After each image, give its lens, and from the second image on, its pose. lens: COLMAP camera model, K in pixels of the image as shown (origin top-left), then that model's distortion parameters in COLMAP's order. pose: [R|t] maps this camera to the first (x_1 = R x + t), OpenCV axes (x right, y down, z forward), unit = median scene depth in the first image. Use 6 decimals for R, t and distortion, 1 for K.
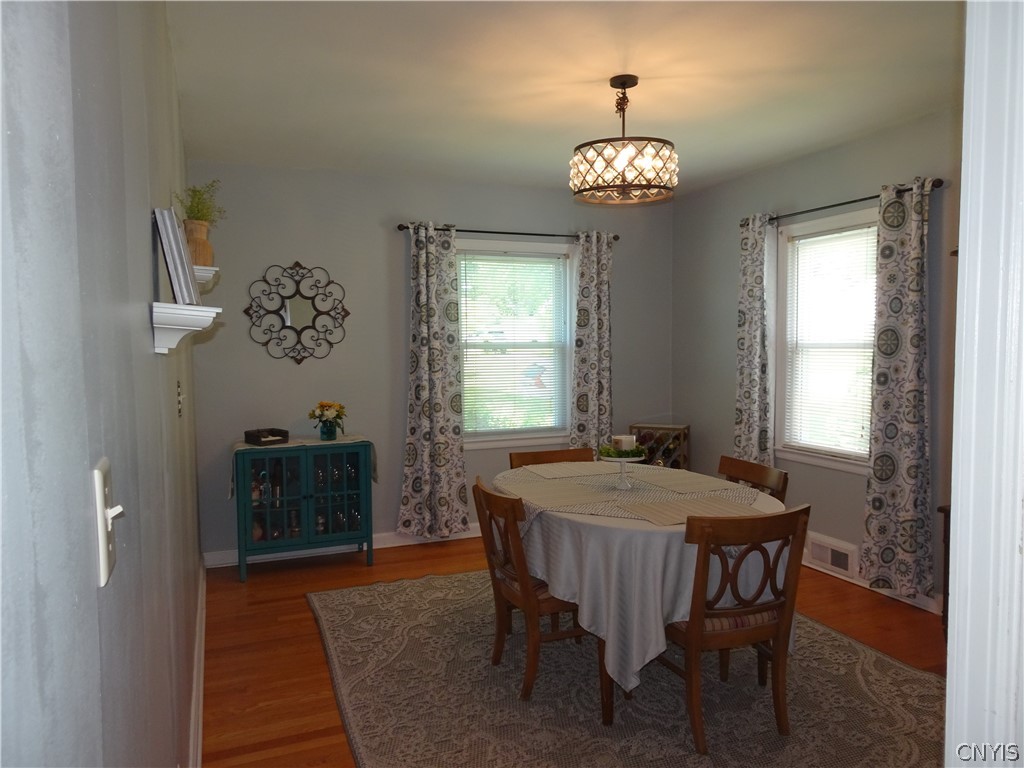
lens RADIAL K [[736.2, 0, 512.0], [0, 736.2, 384.0], [0, 0, 1]] dist [0.014553, 0.001688]
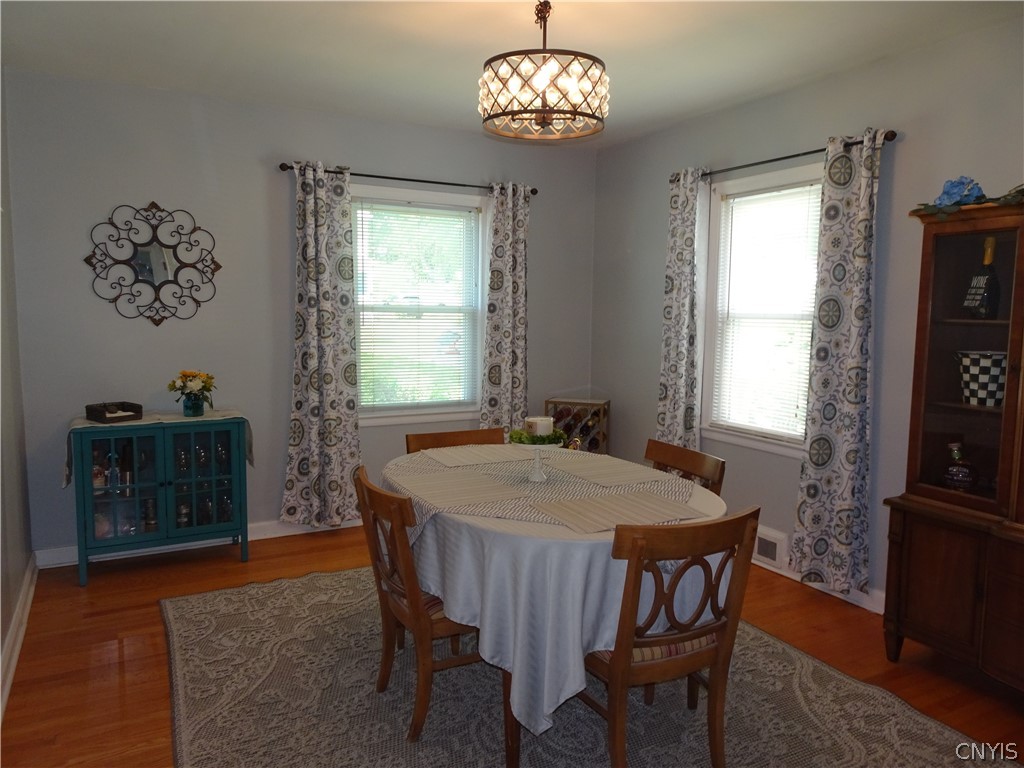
lens RADIAL K [[736.2, 0, 512.0], [0, 736.2, 384.0], [0, 0, 1]] dist [0.014553, 0.001688]
pose [[0.993571, 0.010363, 0.112735, 0.022026], [-0.015335, 0.998943, 0.043330, -0.003567], [-0.112167, -0.044781, 0.992680, 0.141962]]
